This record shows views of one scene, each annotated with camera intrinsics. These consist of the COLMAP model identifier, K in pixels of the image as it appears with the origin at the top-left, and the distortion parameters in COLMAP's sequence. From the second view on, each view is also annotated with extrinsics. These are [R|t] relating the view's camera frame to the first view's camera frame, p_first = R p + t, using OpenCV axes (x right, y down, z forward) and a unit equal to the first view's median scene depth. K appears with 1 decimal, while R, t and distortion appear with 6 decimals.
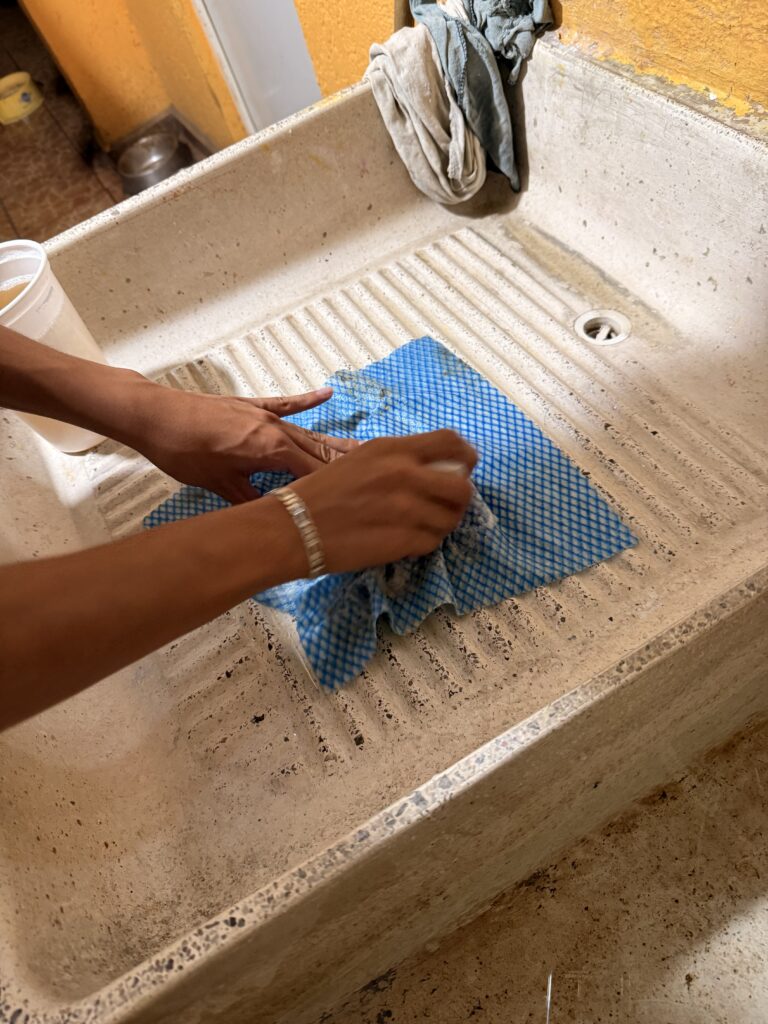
lens RADIAL K [[725.8, 0, 384.0], [0, 725.8, 512.0], [0, 0, 1]] dist [-0.010526, -0.002963]
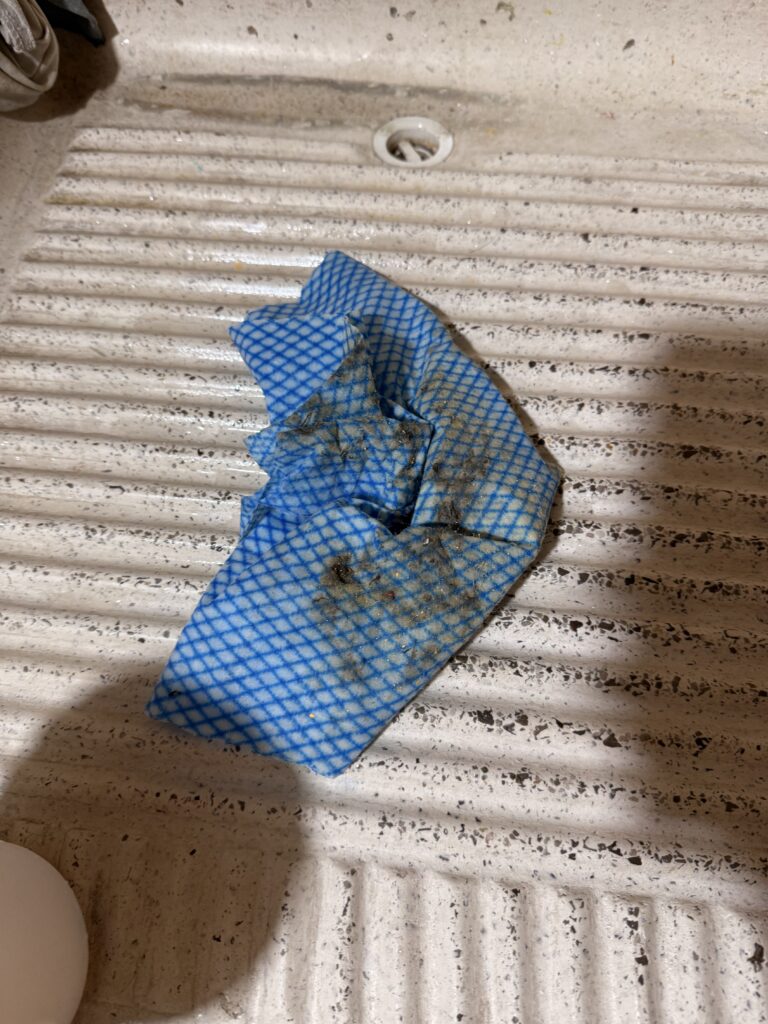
lens RADIAL K [[725.8, 0, 384.0], [0, 725.8, 512.0], [0, 0, 1]] dist [-0.010526, -0.002963]
pose [[0.604719, -0.662669, 0.441796, -0.252216], [0.605249, 0.742925, 0.285895, -0.205115], [-0.517675, 0.094511, 0.850341, 0.456254]]
